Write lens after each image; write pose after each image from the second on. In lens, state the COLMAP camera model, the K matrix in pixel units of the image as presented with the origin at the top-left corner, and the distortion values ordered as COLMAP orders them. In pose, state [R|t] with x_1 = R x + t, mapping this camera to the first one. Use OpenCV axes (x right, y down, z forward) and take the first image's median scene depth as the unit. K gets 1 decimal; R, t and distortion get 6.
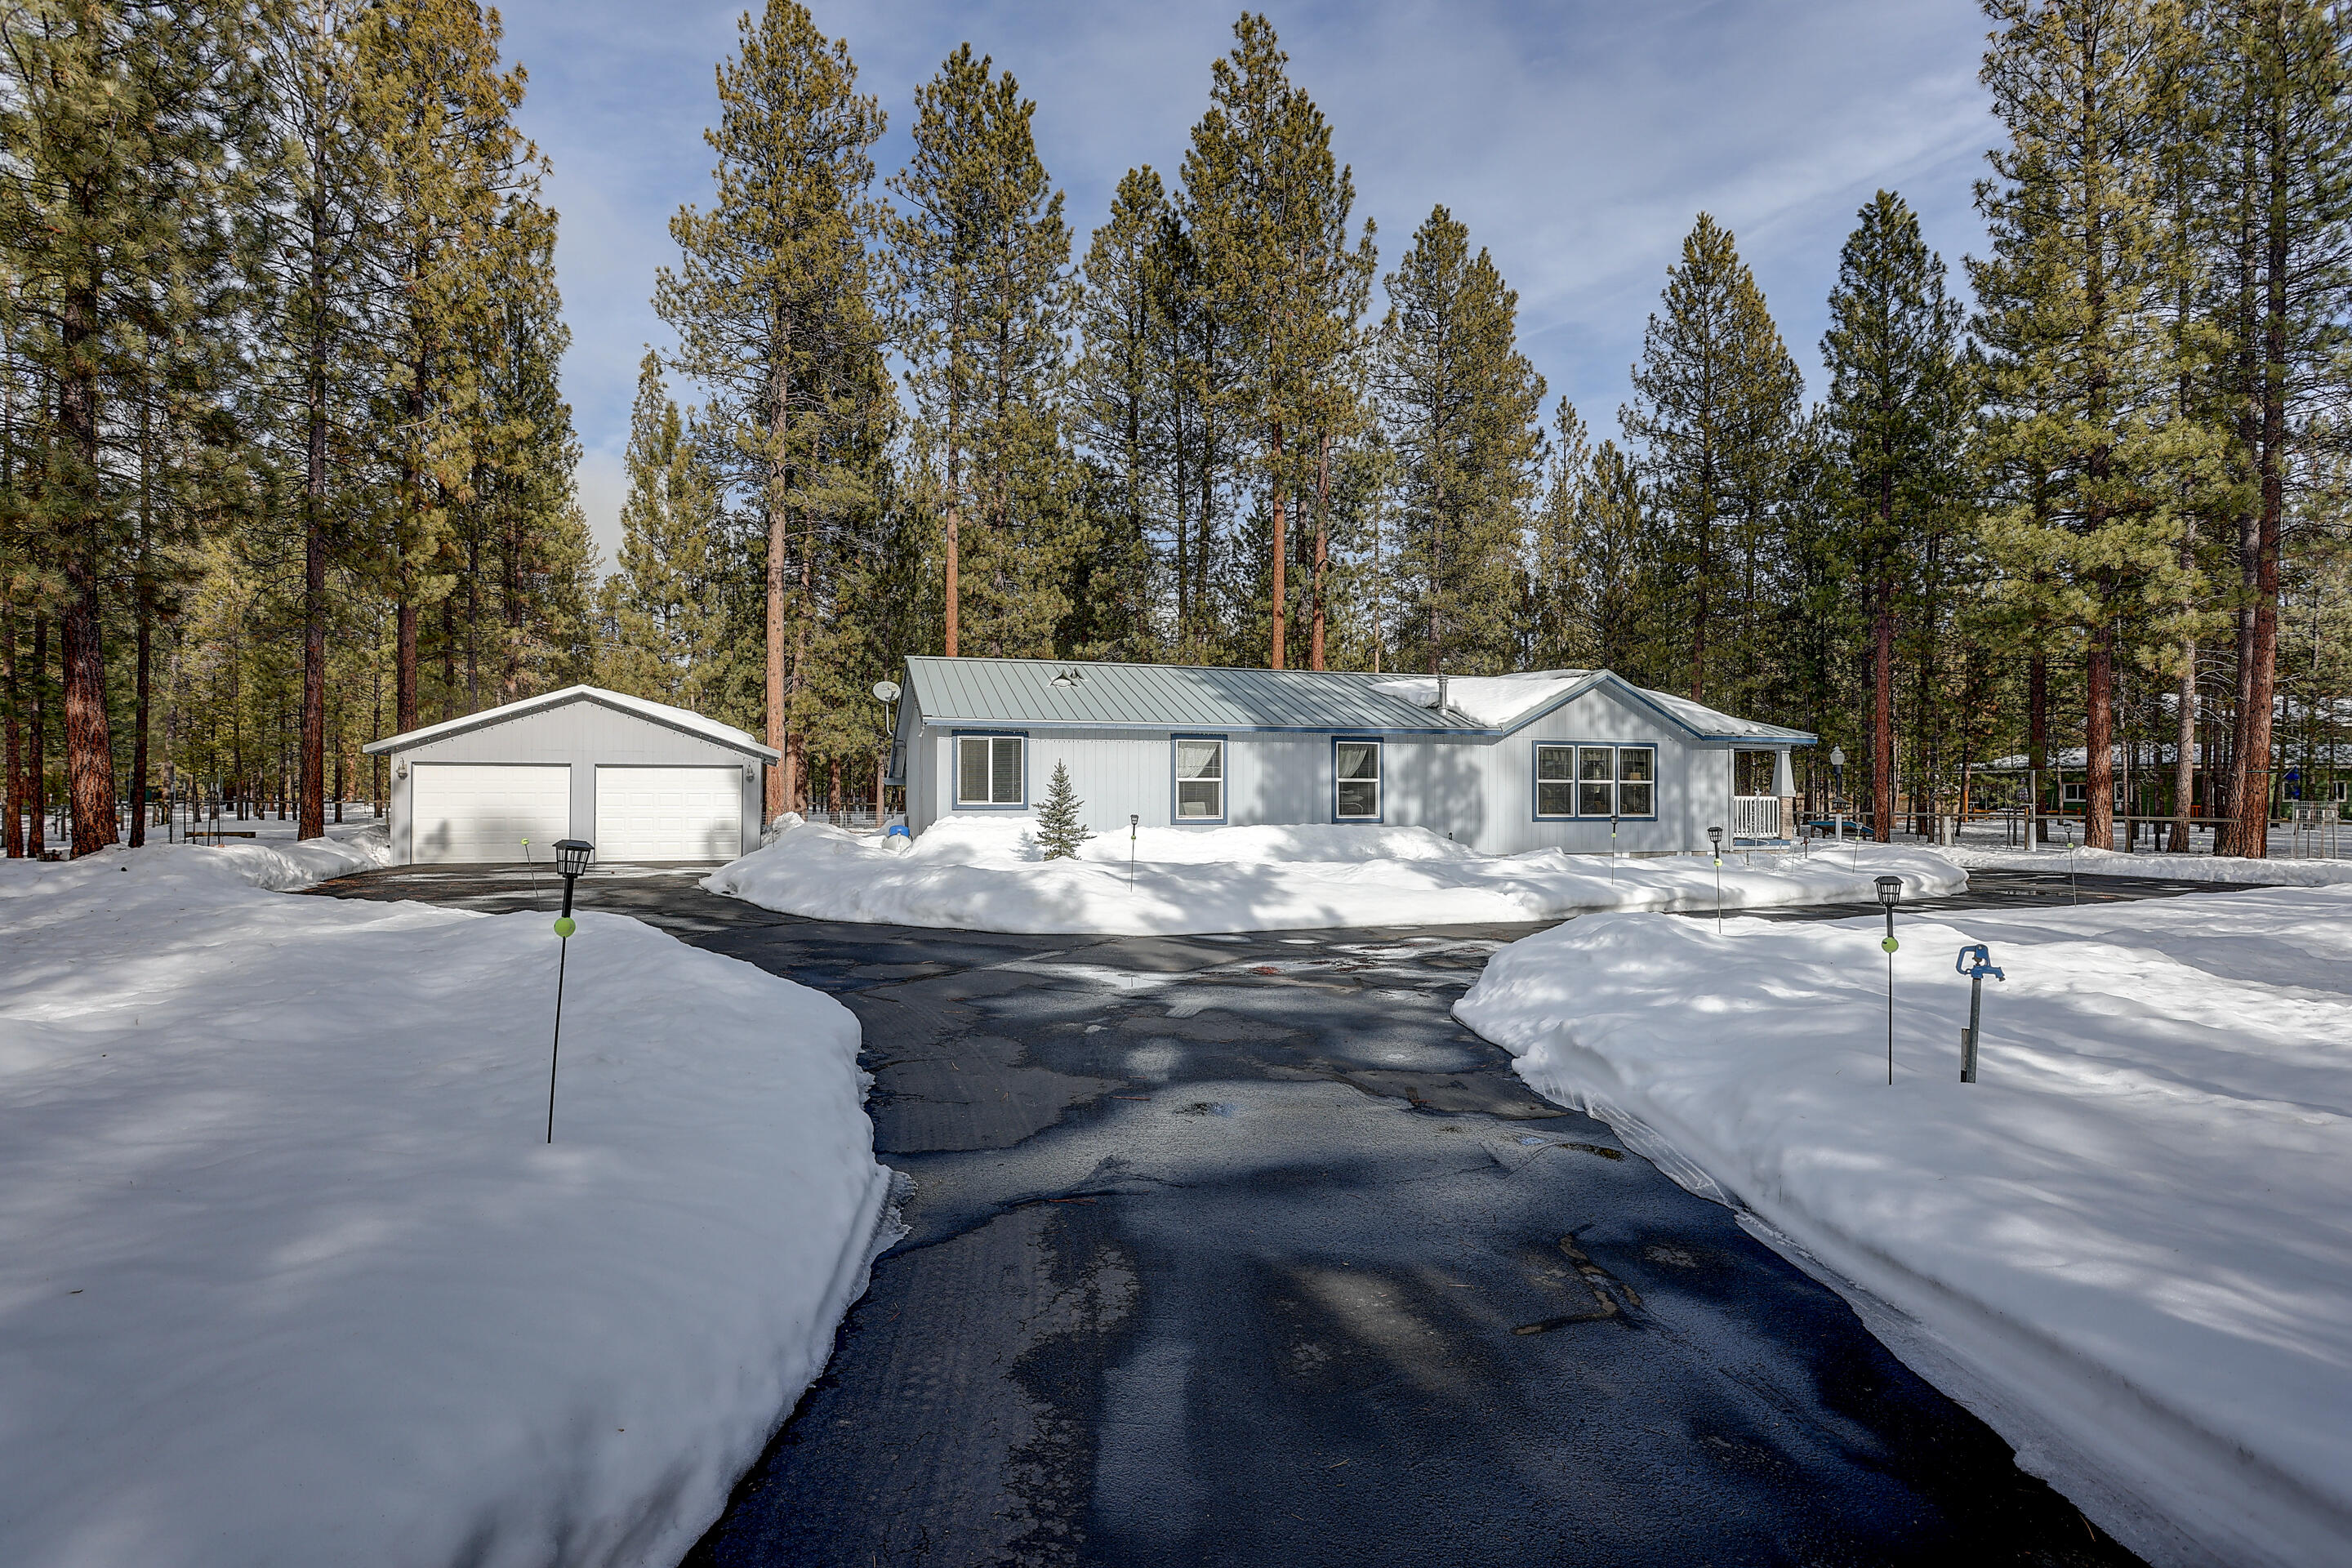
lens RADIAL K [[1170.0, 0, 1179.2], [0, 1170.0, 792.5], [0, 0, 1]] dist [-0.080222, 0.039080]
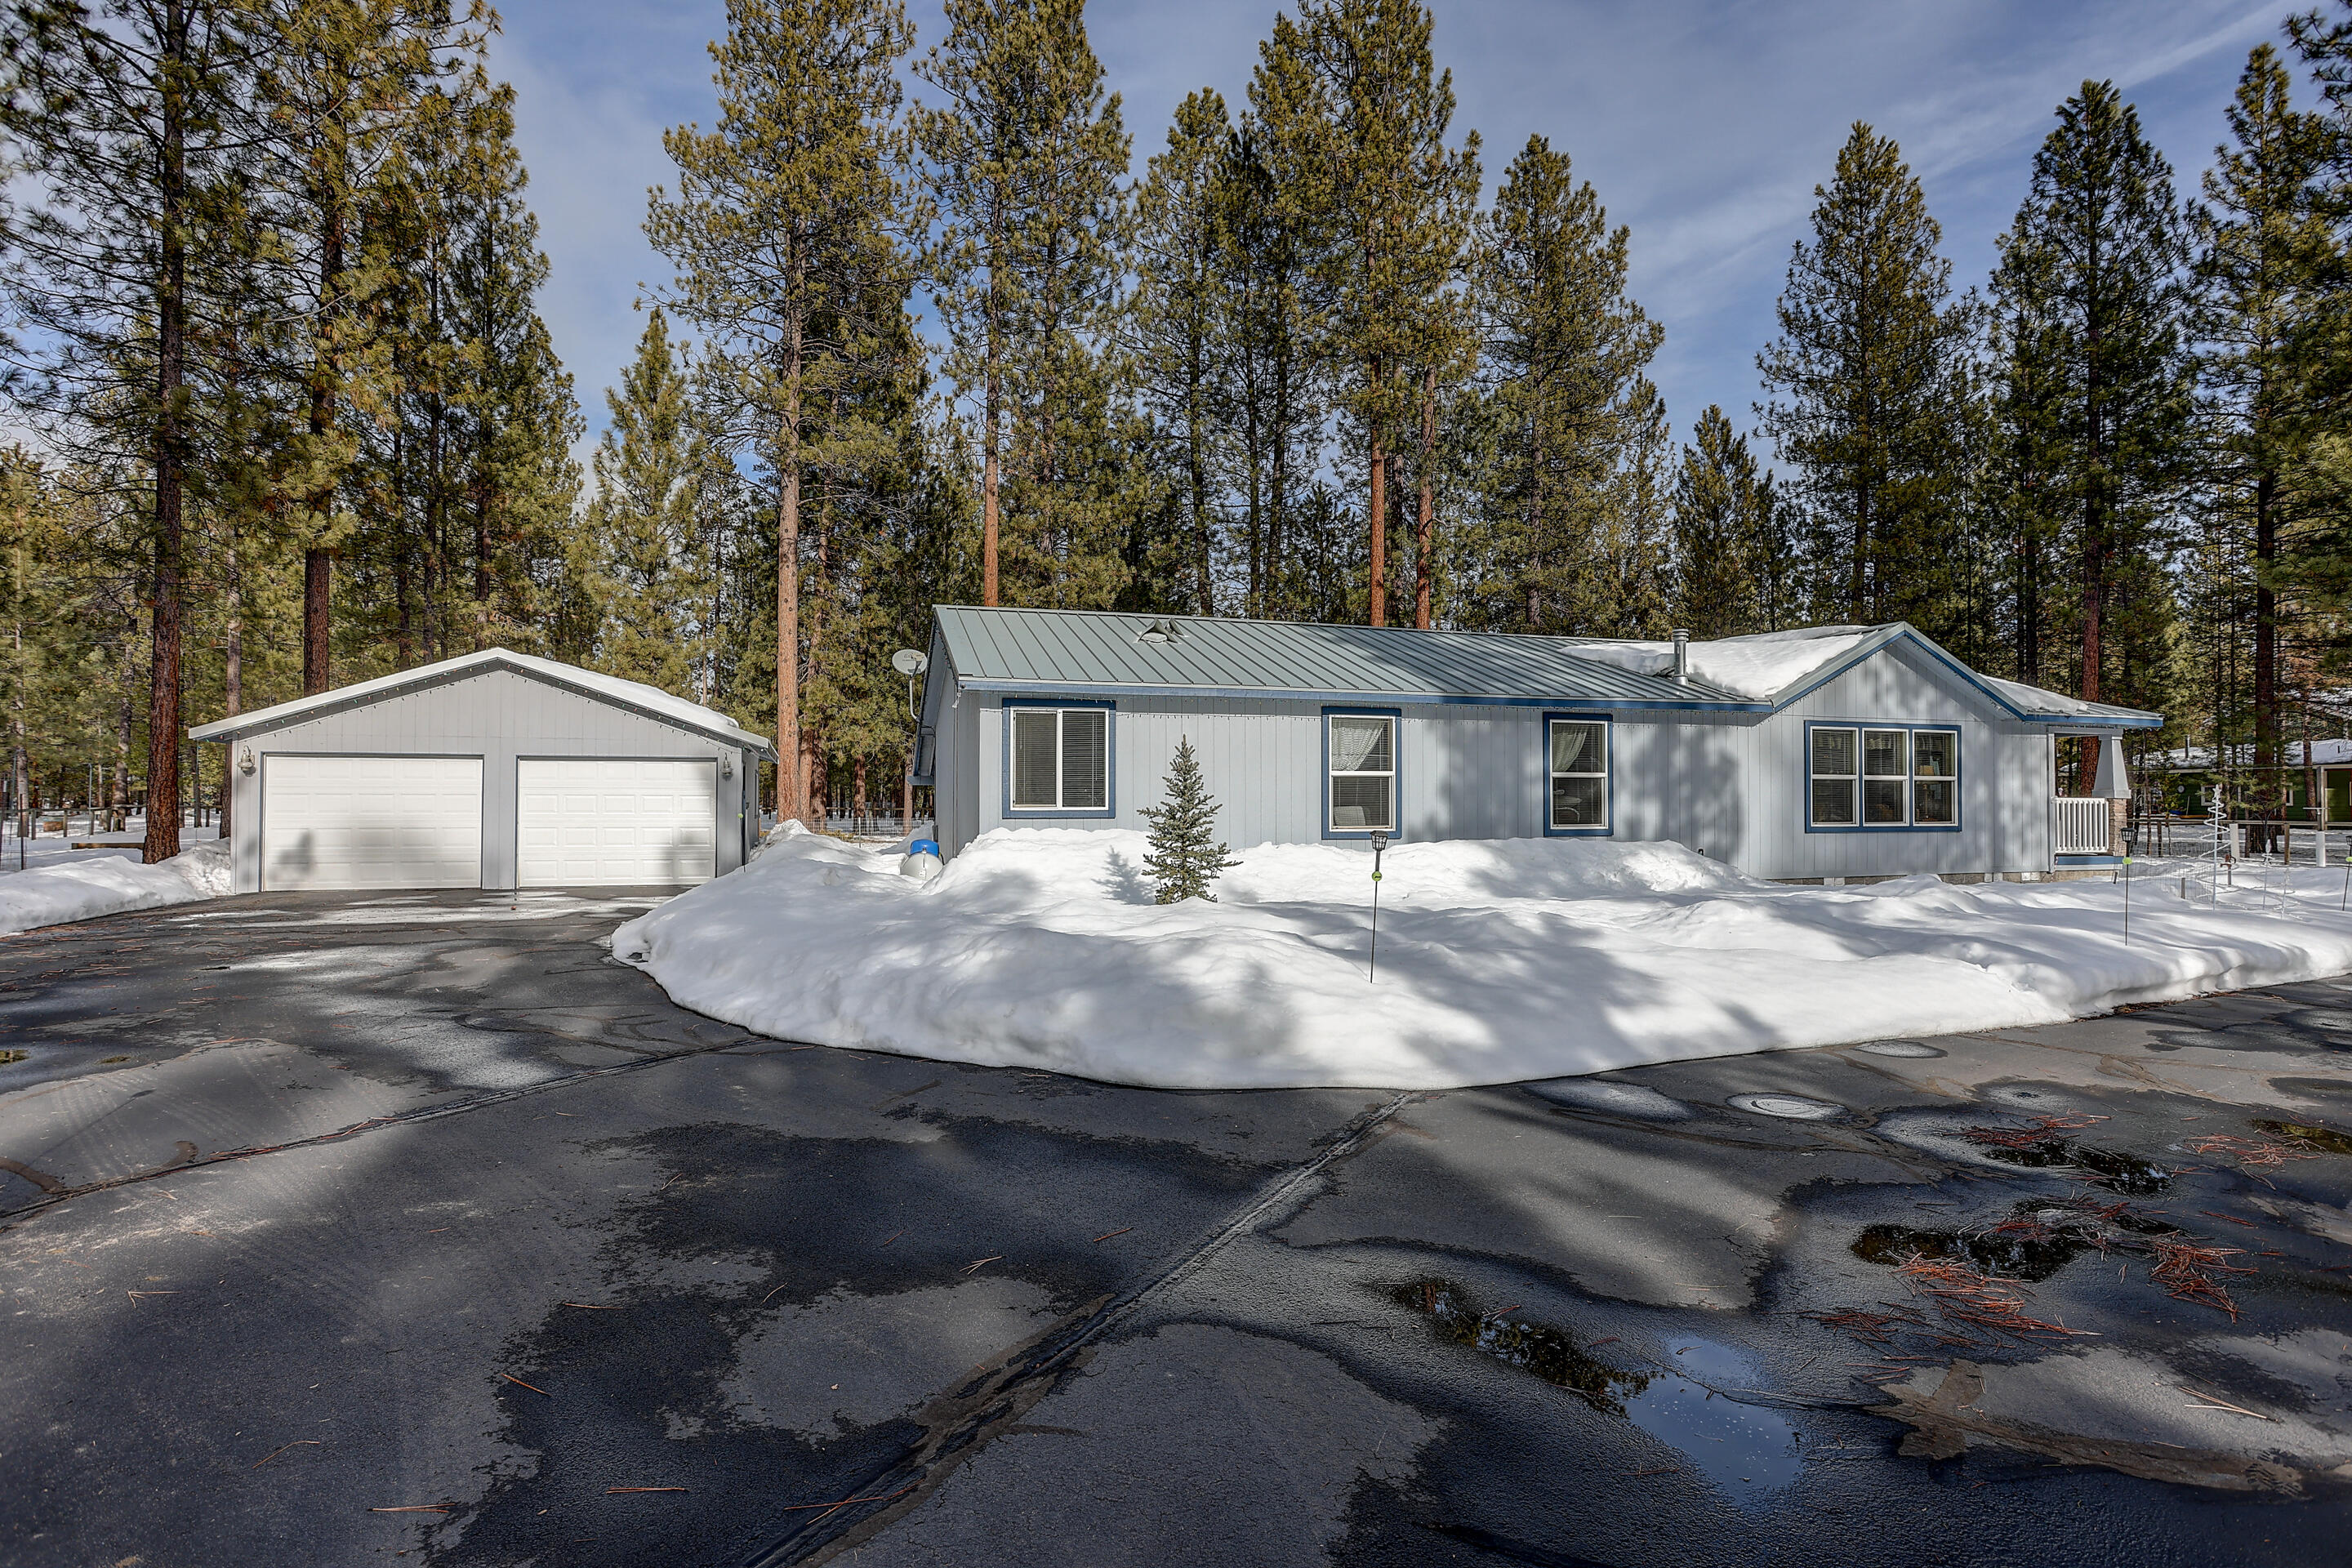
lens RADIAL K [[1097.0, 0, 1176.0], [0, 1097.0, 784.0], [0, 0, 1]] dist [-0.058446, 0.018738]
pose [[0.999858, -0.000665, -0.016857, -0.055026], [0.000450, 0.999919, -0.012759, 0.002194], [0.016864, 0.012749, 0.999777, 0.244101]]
